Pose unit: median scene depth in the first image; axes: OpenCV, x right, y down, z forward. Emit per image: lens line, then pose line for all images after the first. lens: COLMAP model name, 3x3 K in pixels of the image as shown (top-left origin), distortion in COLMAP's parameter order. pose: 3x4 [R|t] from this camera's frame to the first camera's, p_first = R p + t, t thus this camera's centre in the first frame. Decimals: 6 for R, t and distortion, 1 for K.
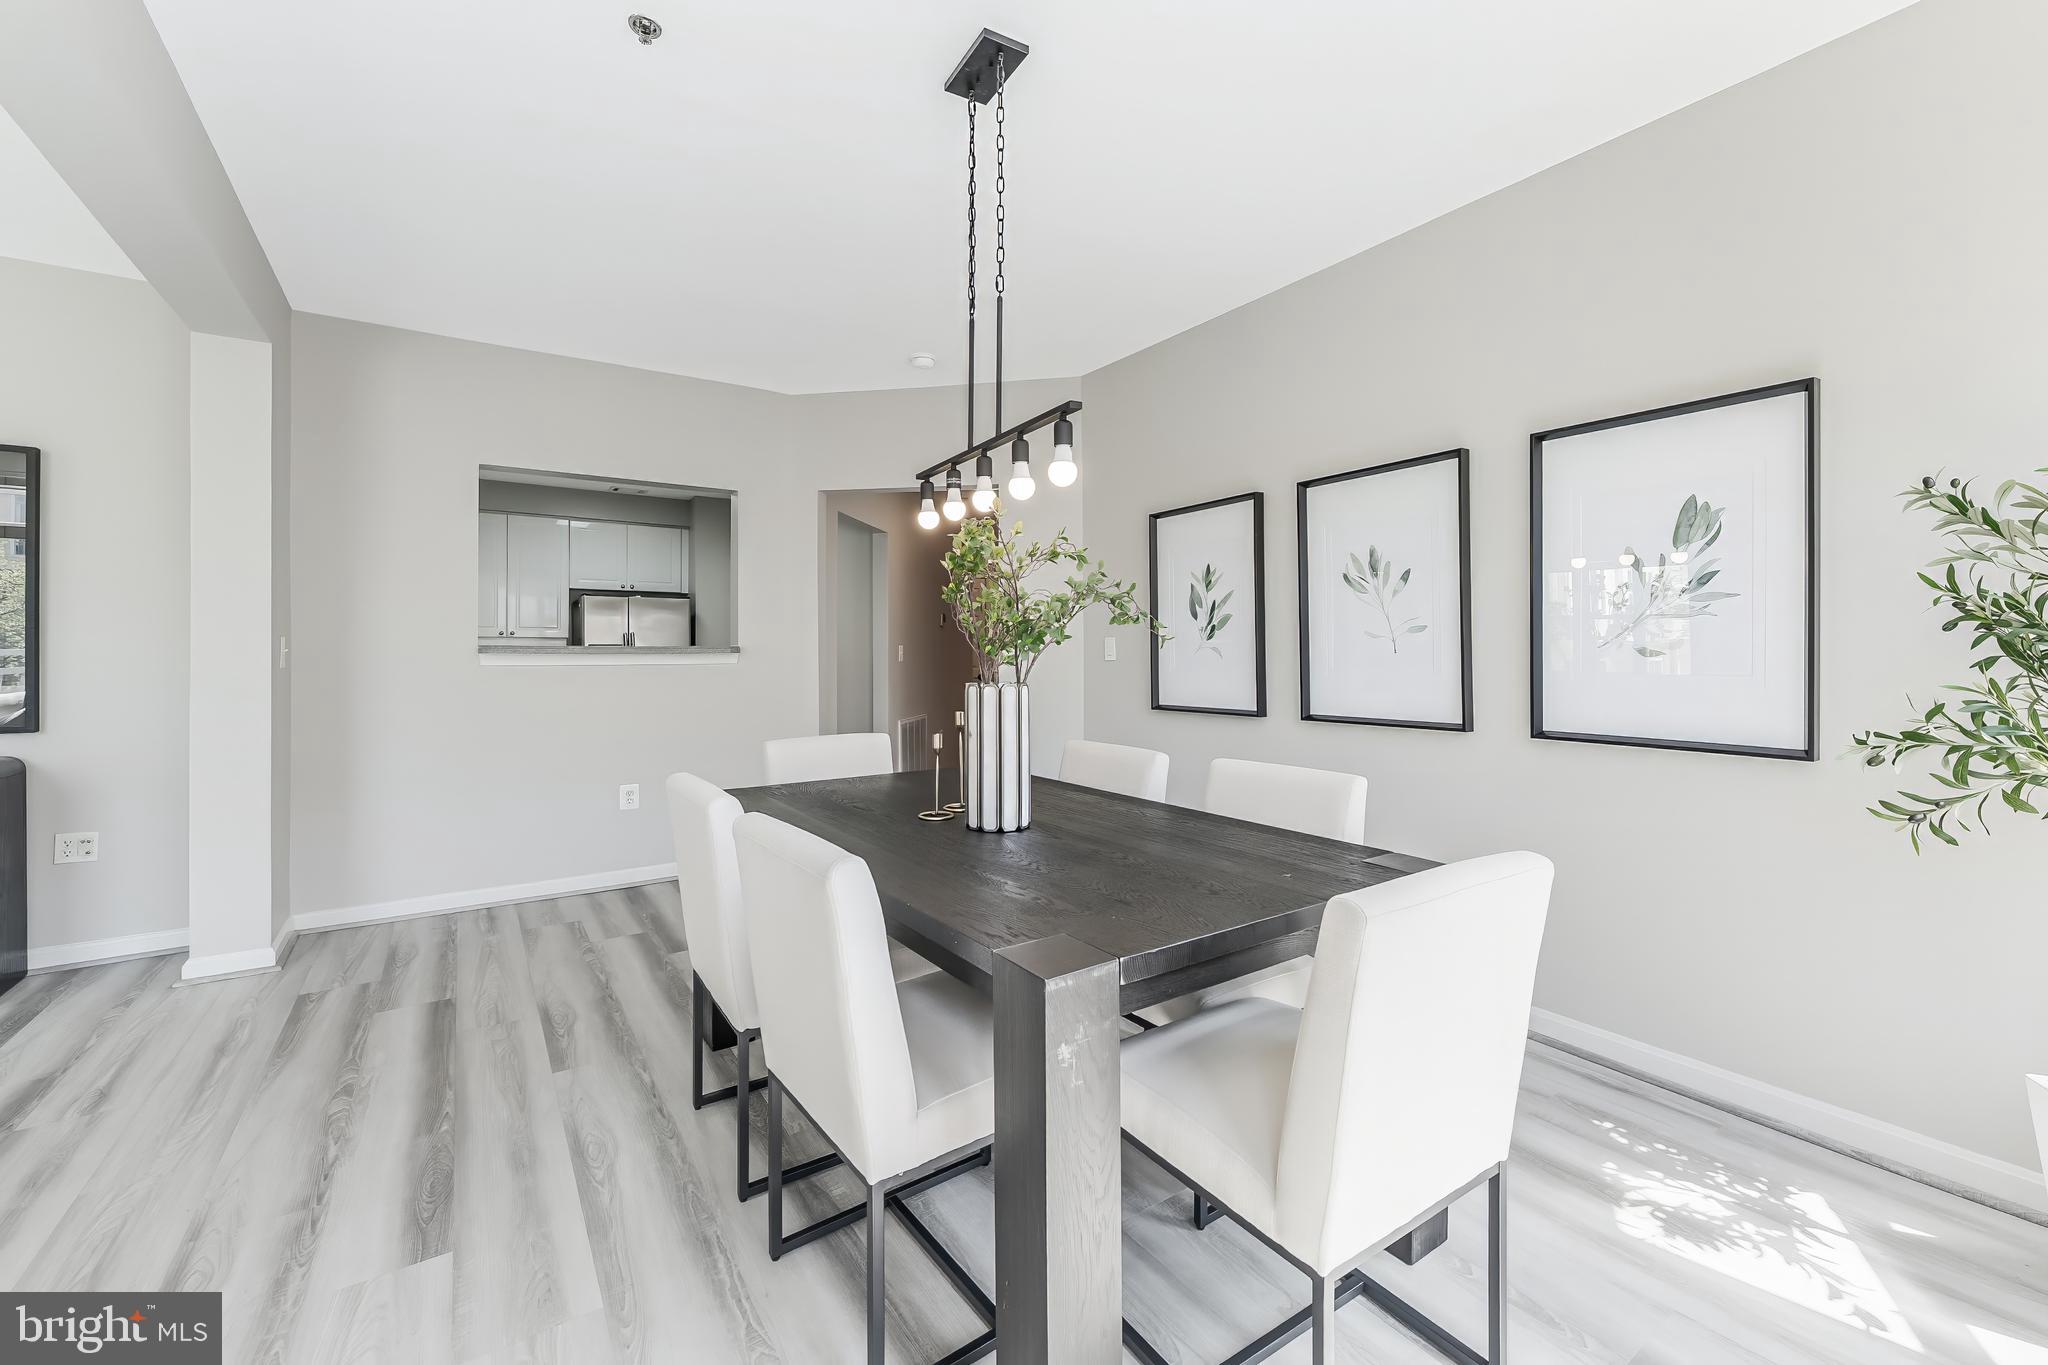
lens RADIAL K [[832.7, 0, 1032.4], [0, 832.7, 653.2], [0, 0, 1]] dist [0.000330, 0.000112]
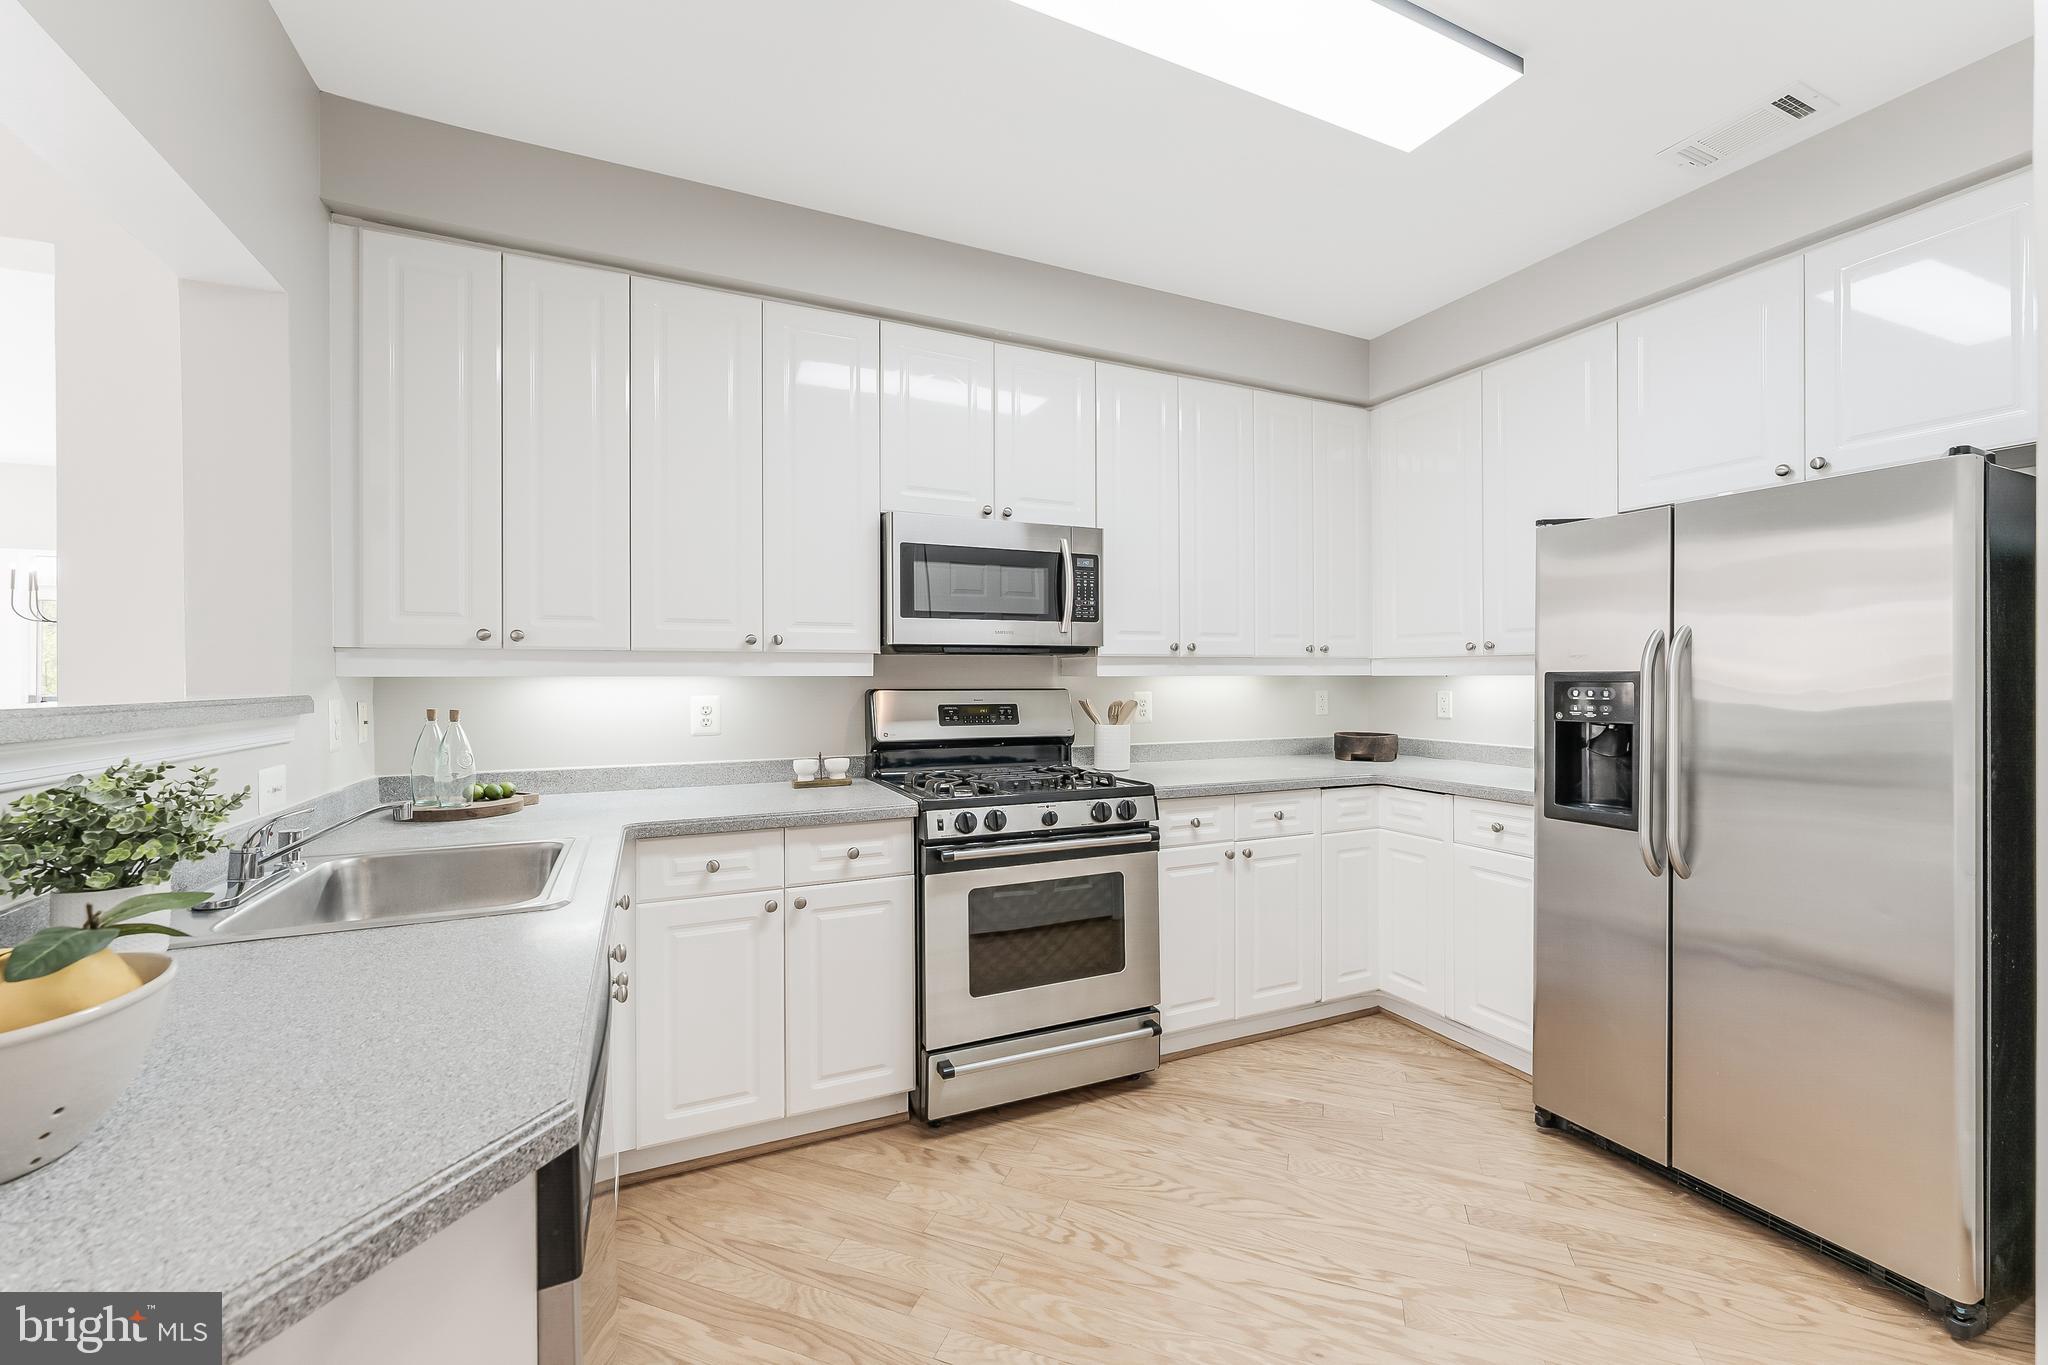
lens RADIAL K [[818.3, 0, 1032.6], [0, 818.3, 680.2], [0, 0, 1]] dist [0.000981, -0.000080]
pose [[-0.157581, 0.004042, -0.987498, -0.431297], [0.005771, 0.999978, 0.003172, -0.022297], [0.987489, -0.005199, -0.157601, 2.074675]]
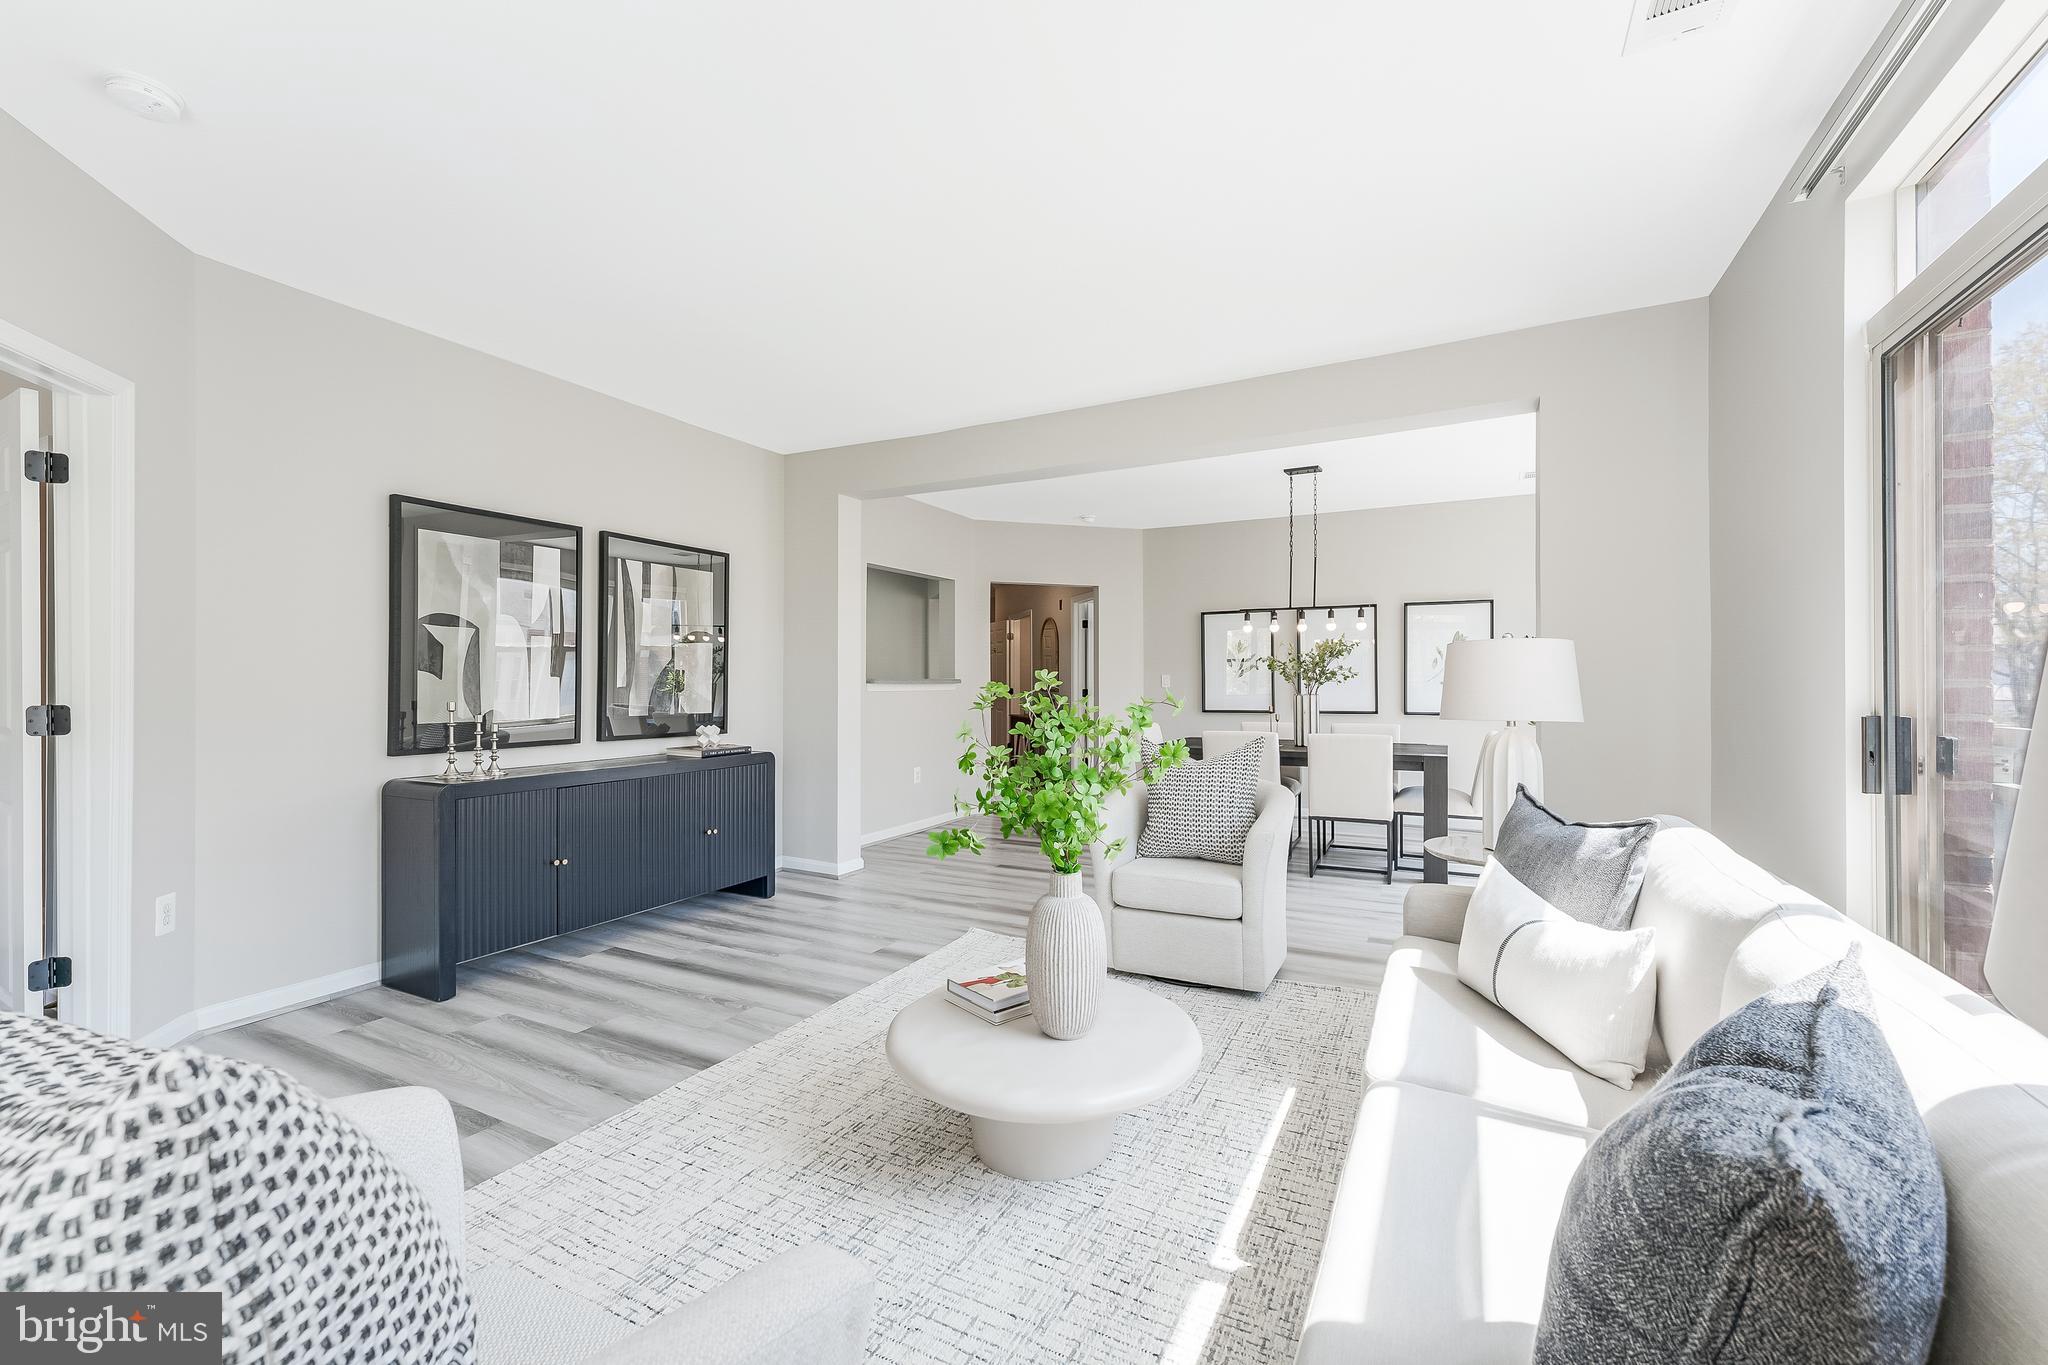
lens RADIAL K [[825.7, 0, 1030.7], [0, 825.7, 680.4], [0, 0, 1]] dist [-0.000168, -0.000216]
pose [[0.882276, 0.002047, 0.470727, -1.550061], [-0.000317, 0.999993, -0.003754, -0.000296], [-0.470732, 0.003163, 0.882271, -0.710454]]
